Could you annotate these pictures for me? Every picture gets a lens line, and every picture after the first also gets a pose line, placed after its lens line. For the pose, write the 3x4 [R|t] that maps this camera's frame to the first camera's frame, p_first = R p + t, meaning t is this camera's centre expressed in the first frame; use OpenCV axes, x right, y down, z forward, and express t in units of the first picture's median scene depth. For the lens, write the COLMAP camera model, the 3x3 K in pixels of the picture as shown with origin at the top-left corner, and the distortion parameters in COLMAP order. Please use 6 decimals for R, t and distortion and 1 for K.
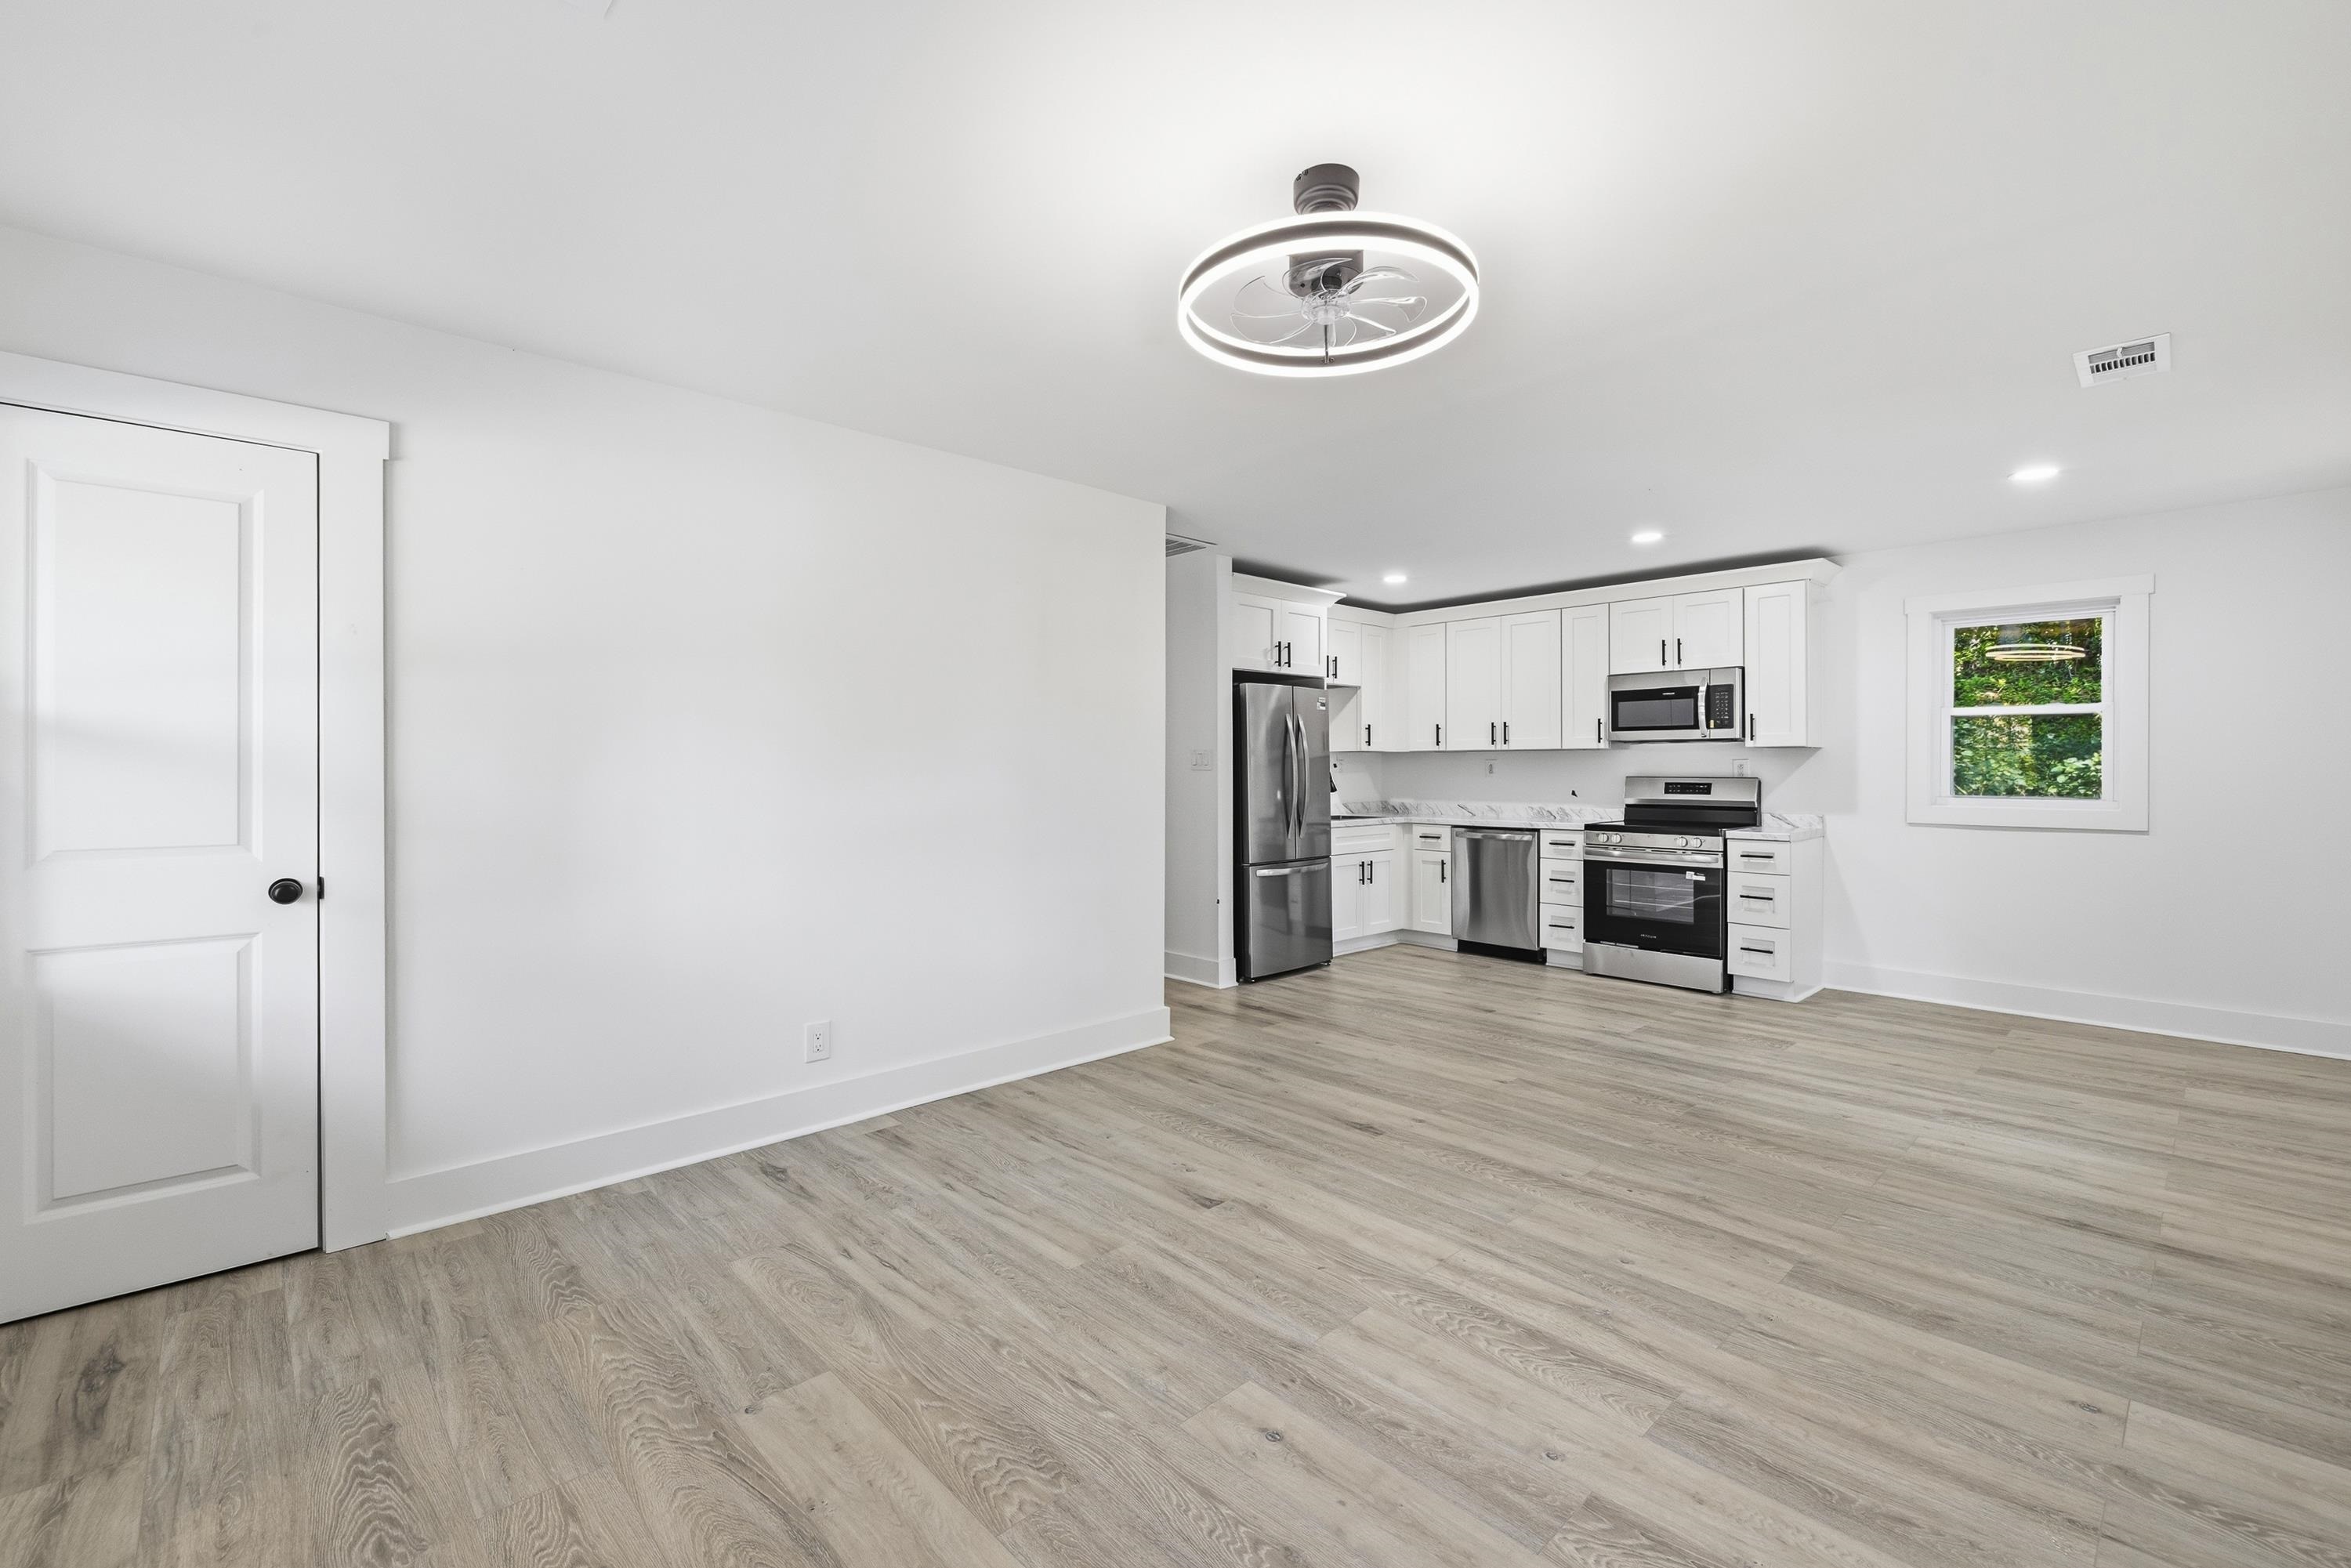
lens RADIAL K [[993.8, 0, 1159.3], [0, 993.8, 769.9], [0, 0, 1]] dist [-0.000497, -0.000089]
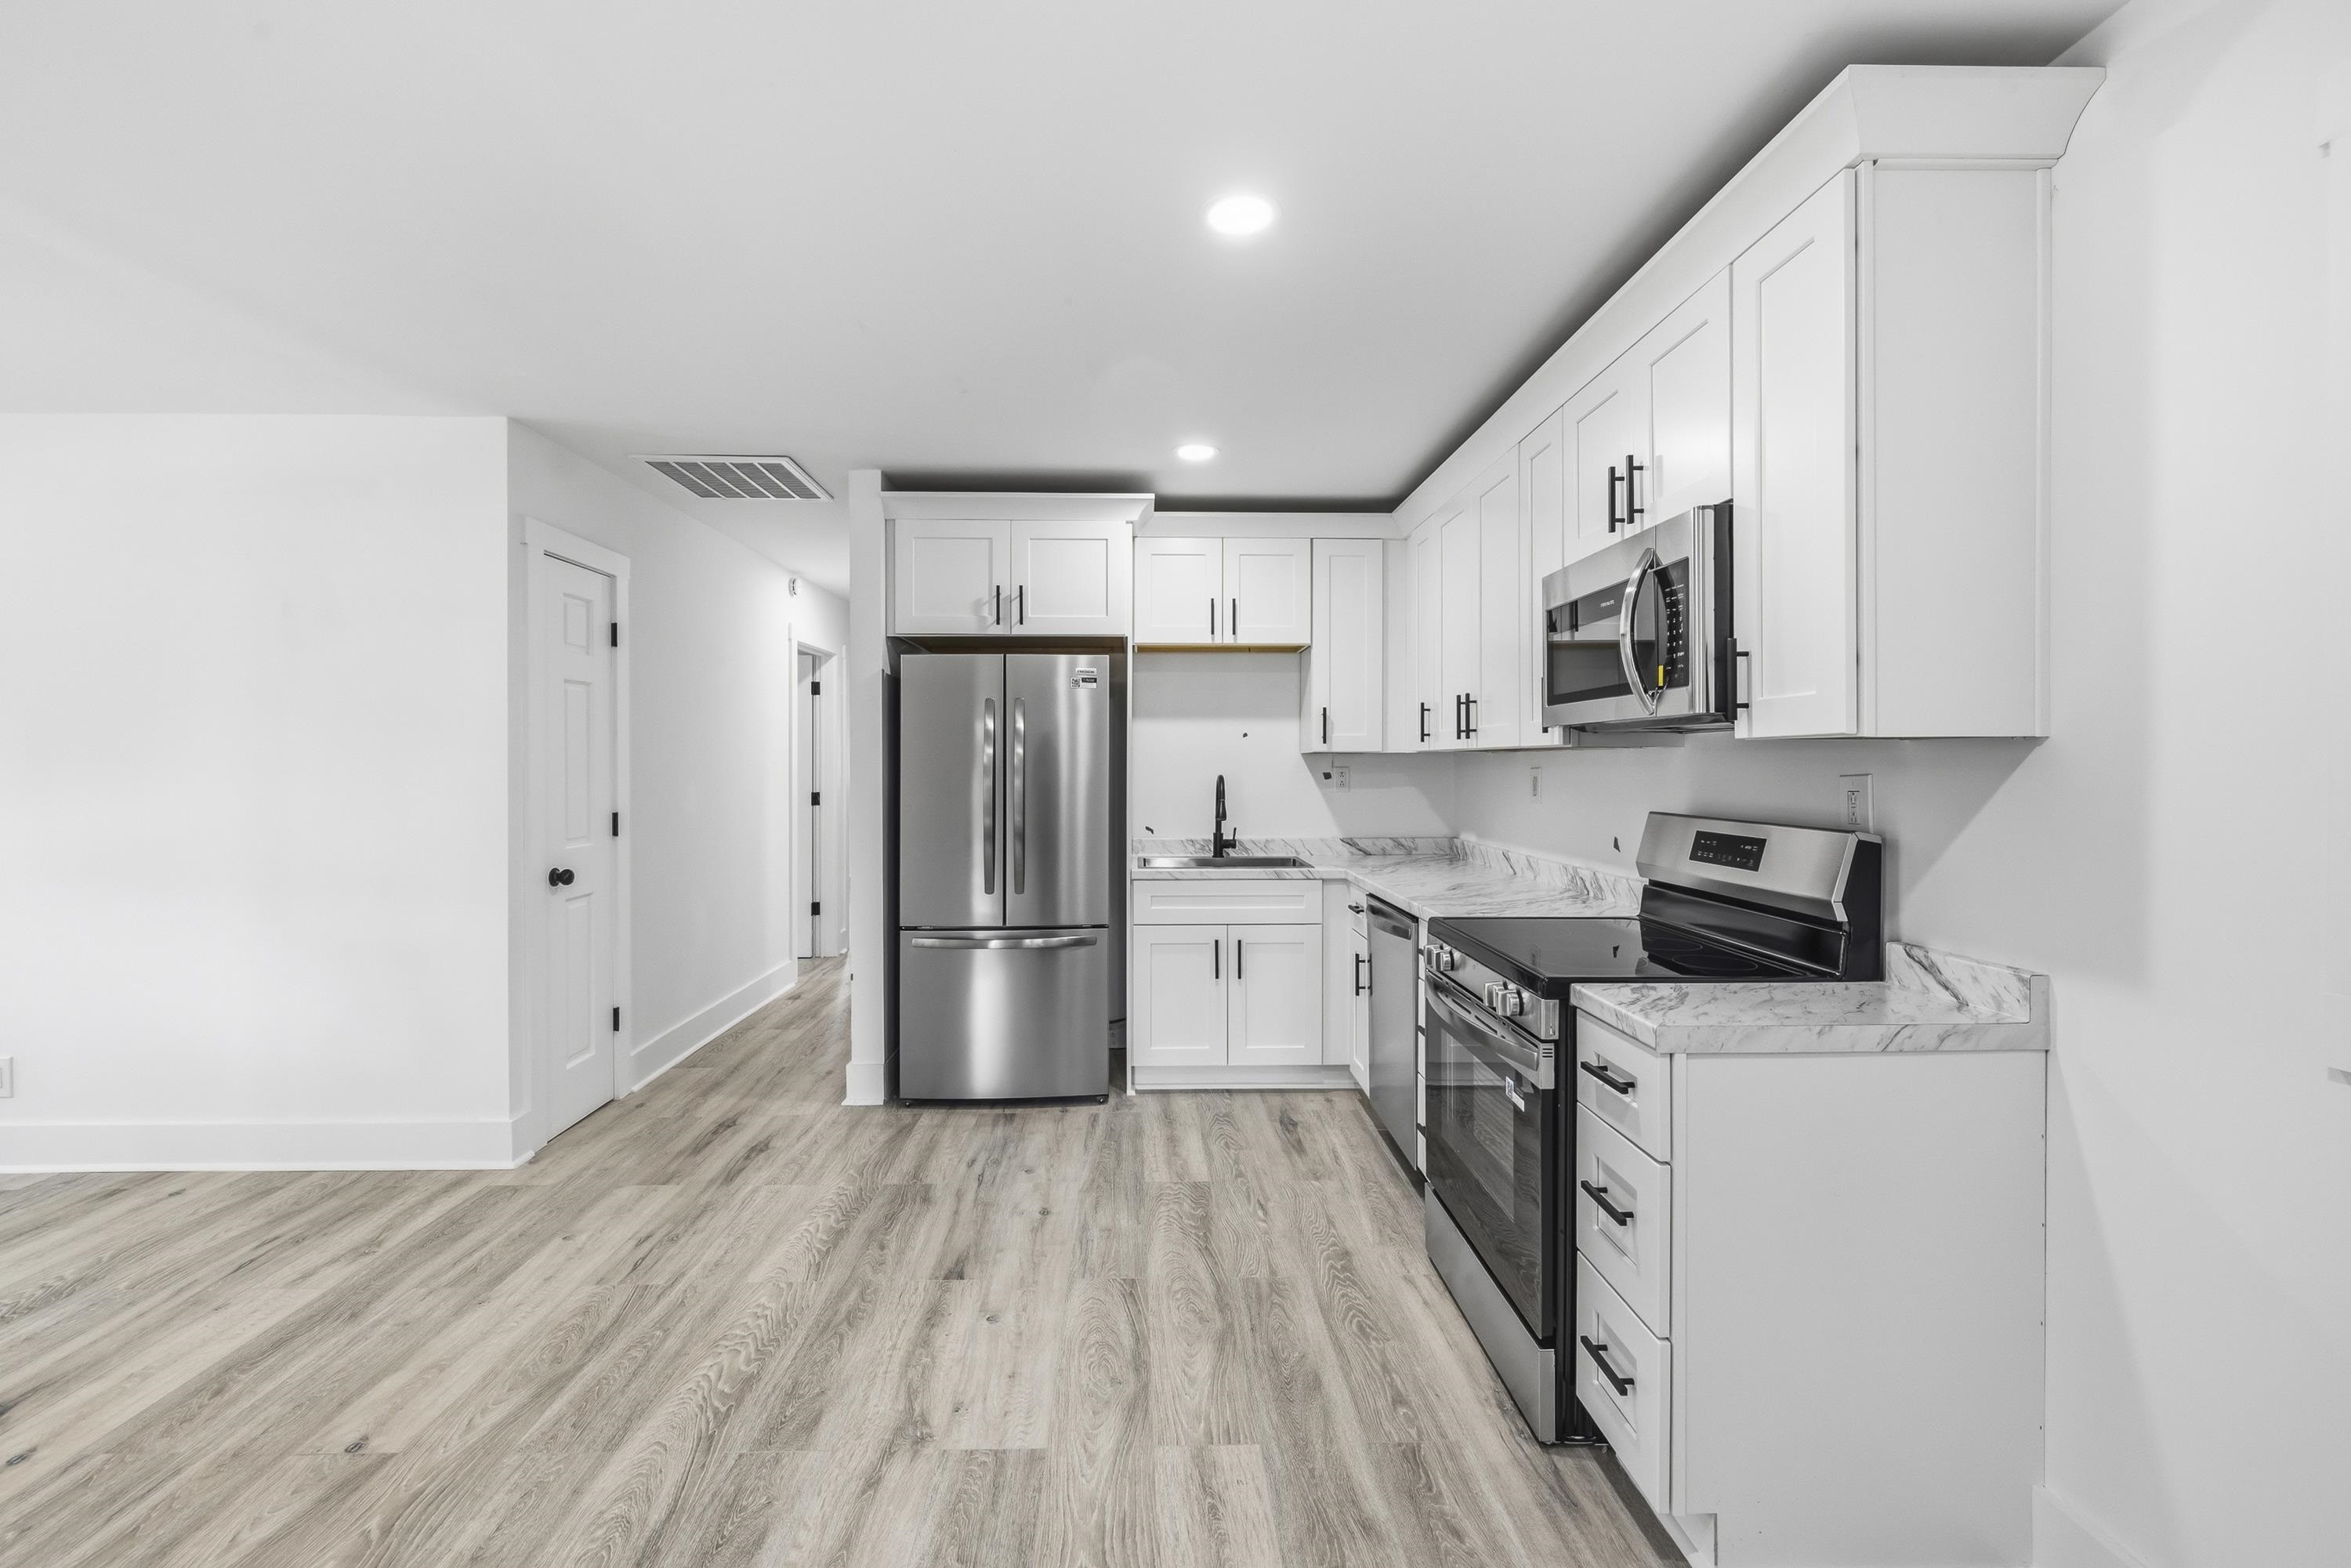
lens RADIAL K [[993.8, 0, 1159.3], [0, 993.8, 769.9], [0, 0, 1]] dist [-0.000497, -0.000089]
pose [[0.751807, 0.005144, -0.659363, 0.687489], [-0.002824, 0.999986, 0.004582, -0.014410], [0.659377, -0.001582, 0.751811, 0.641786]]
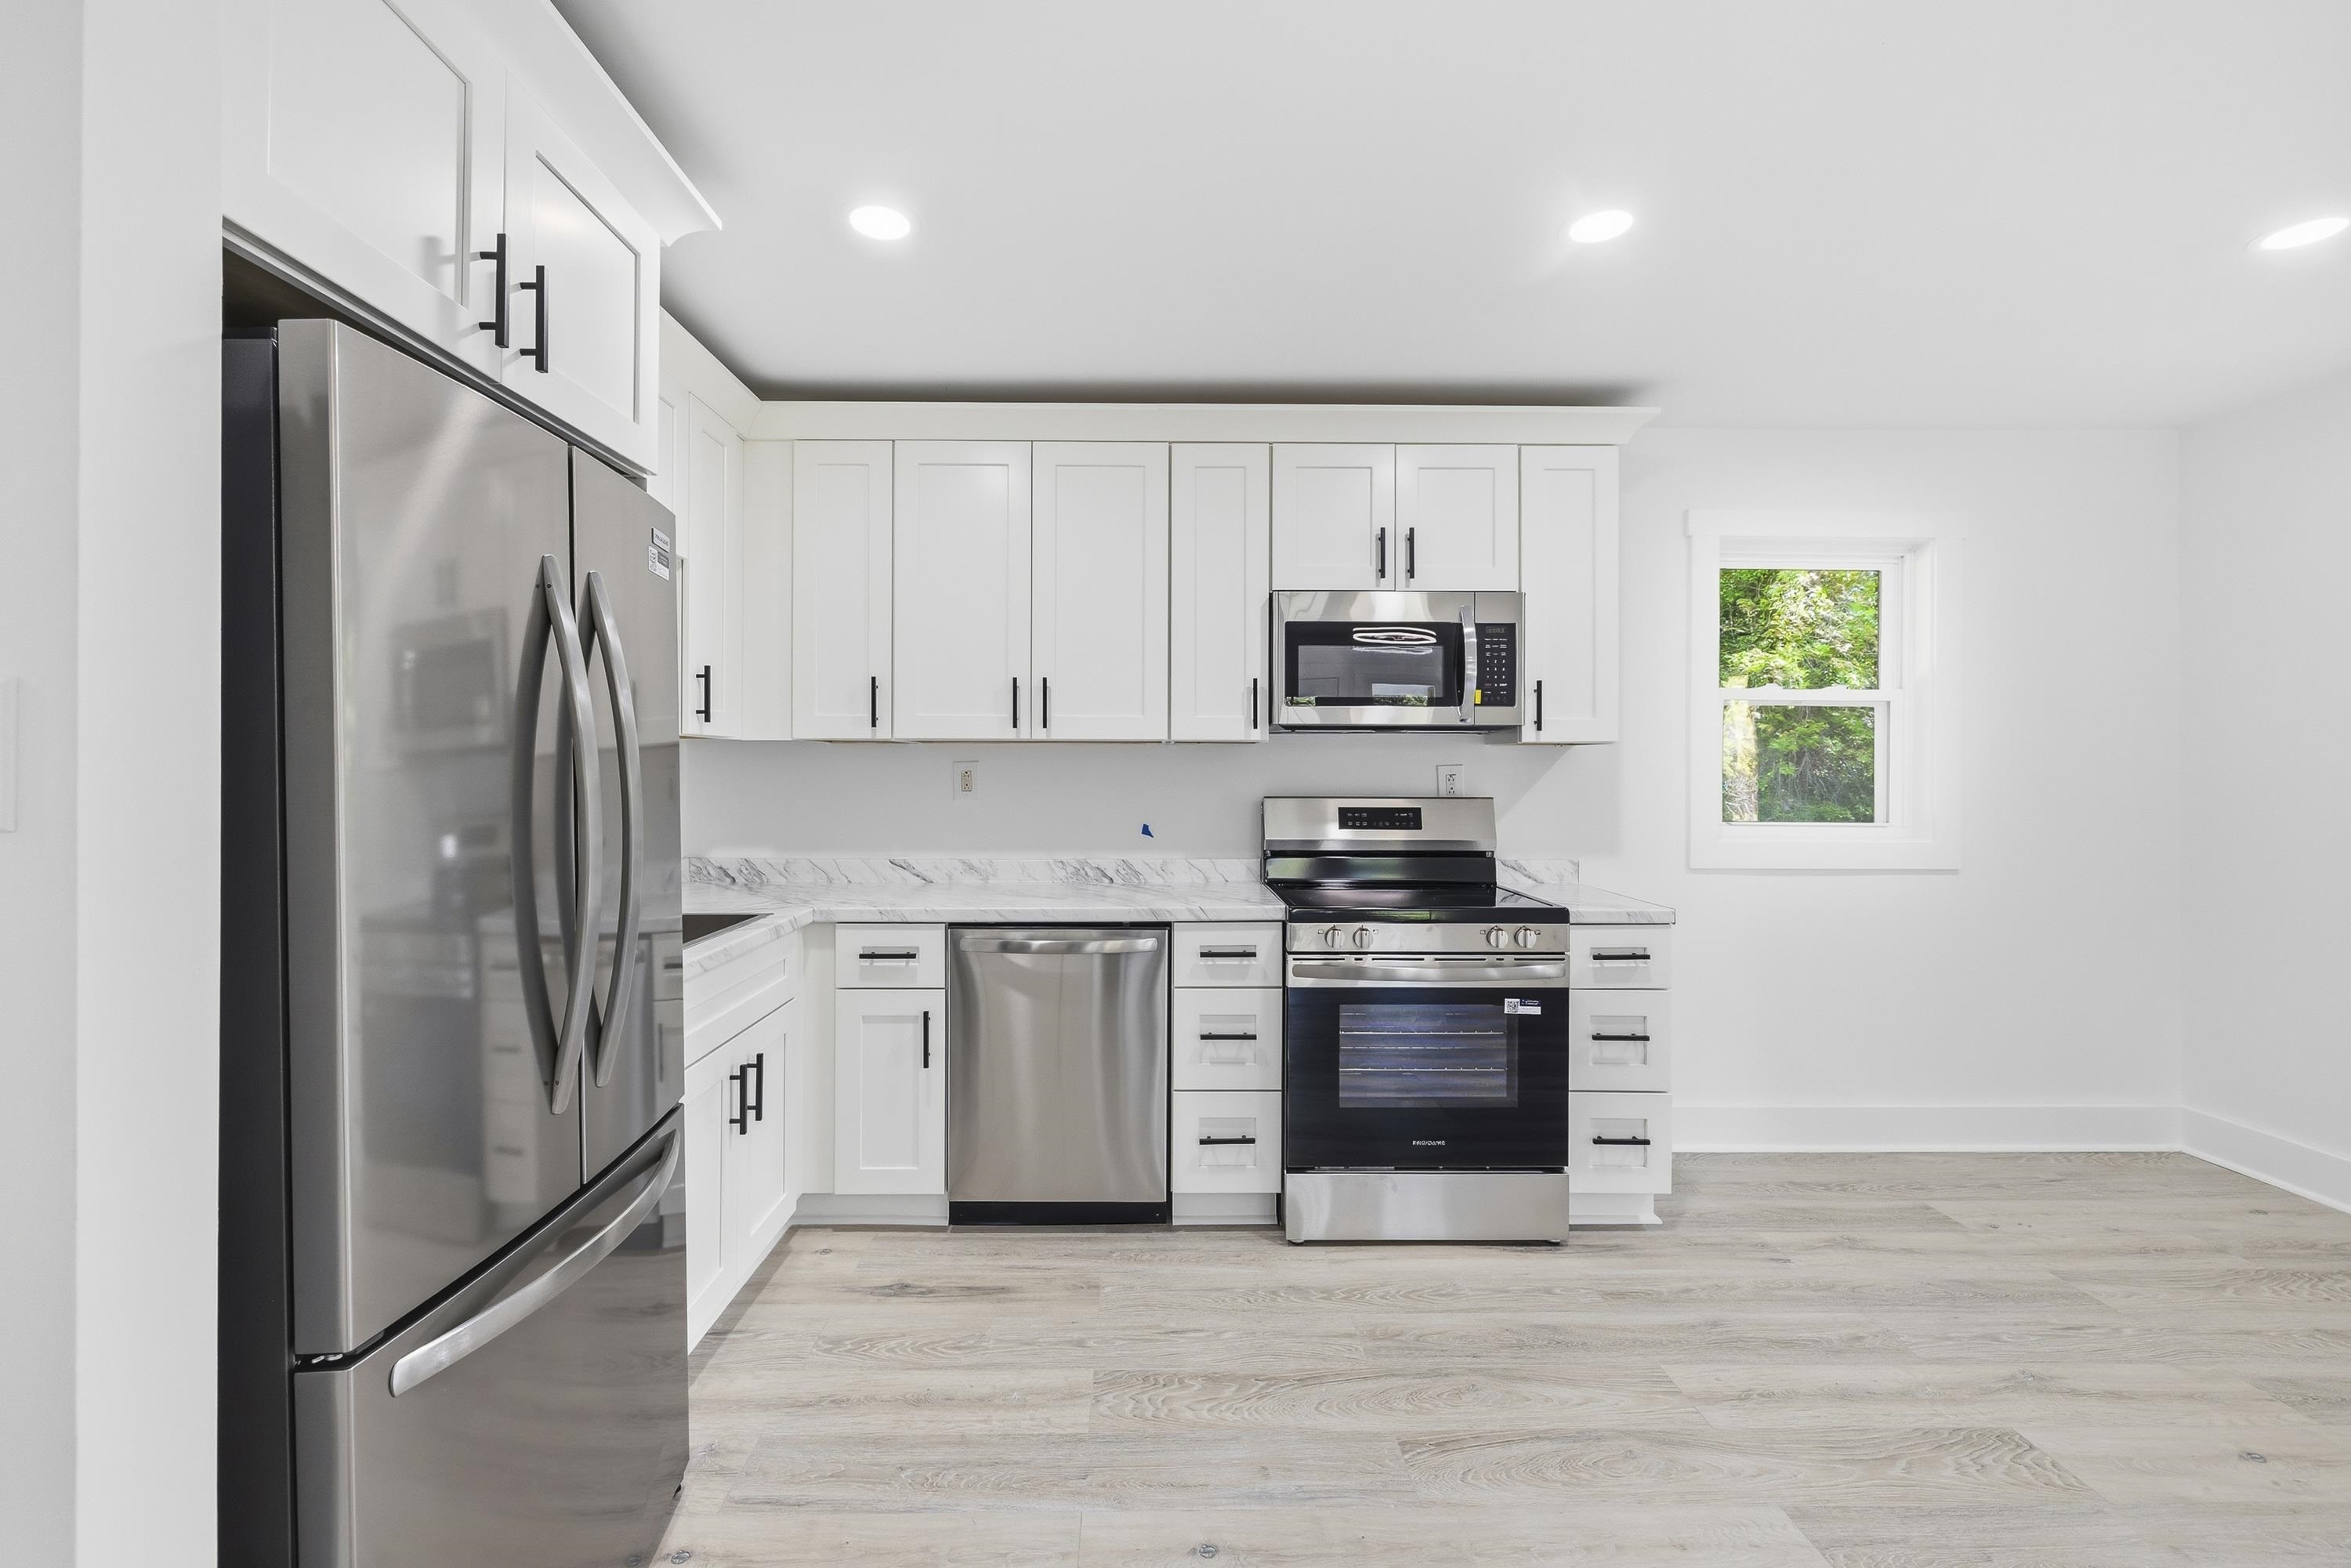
lens RADIAL K [[1004.6, 0, 1158.1], [0, 1004.6, 759.7], [0, 0, 1]] dist [0.000642, -0.000170]
pose [[0.669033, 0.007397, 0.743196, 0.056701], [-0.001503, 0.999962, -0.008599, -0.009289], [-0.743231, 0.004636, 0.669019, 0.809546]]
